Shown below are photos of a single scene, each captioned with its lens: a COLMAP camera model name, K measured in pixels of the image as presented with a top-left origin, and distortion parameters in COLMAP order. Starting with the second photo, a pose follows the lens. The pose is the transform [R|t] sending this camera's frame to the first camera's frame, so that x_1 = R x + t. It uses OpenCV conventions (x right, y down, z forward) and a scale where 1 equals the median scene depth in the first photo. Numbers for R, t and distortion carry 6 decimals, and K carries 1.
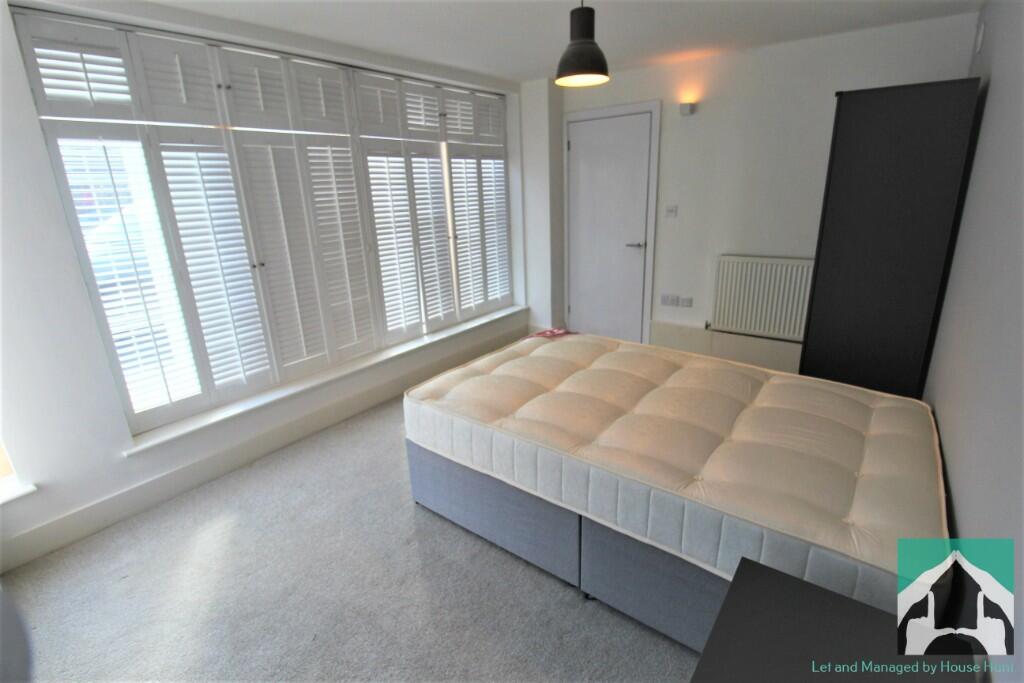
lens RADIAL K [[478.5, 0, 512.1], [0, 478.5, 338.5], [0, 0, 1]] dist [-0.005594, -0.001517]
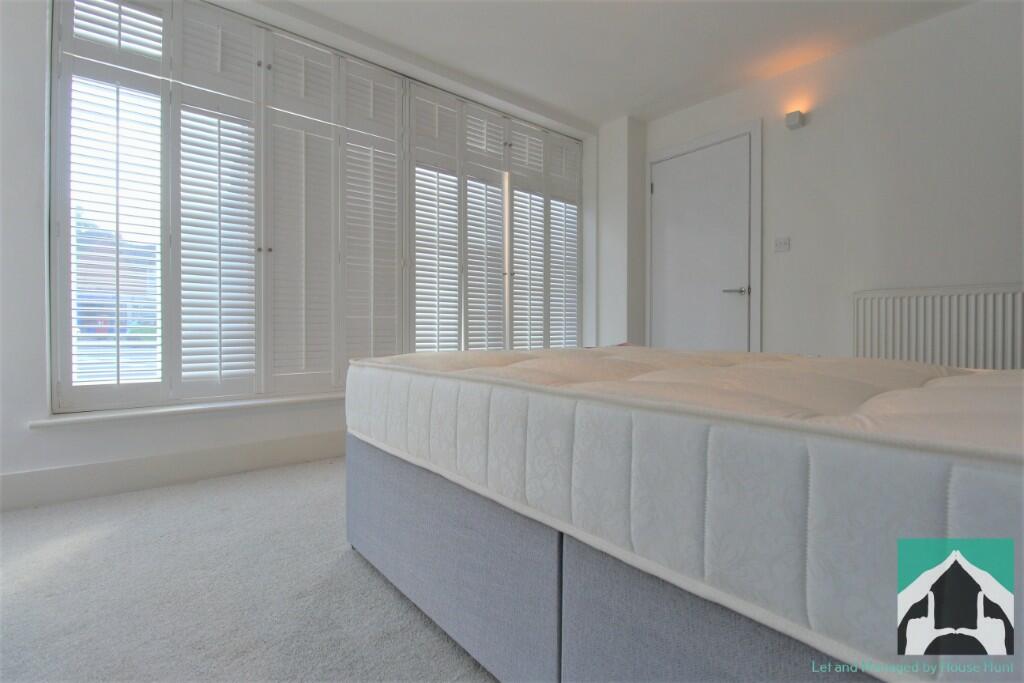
lens RADIAL K [[478.5, 0, 513.3], [0, 478.5, 337.7], [0, 0, 1]] dist [-0.005594, -0.001517]
pose [[0.974426, 0.042700, -0.220613, 0.093195], [-0.103521, 0.956693, -0.272071, 0.155655], [0.199441, 0.287951, 0.936647, 0.251226]]
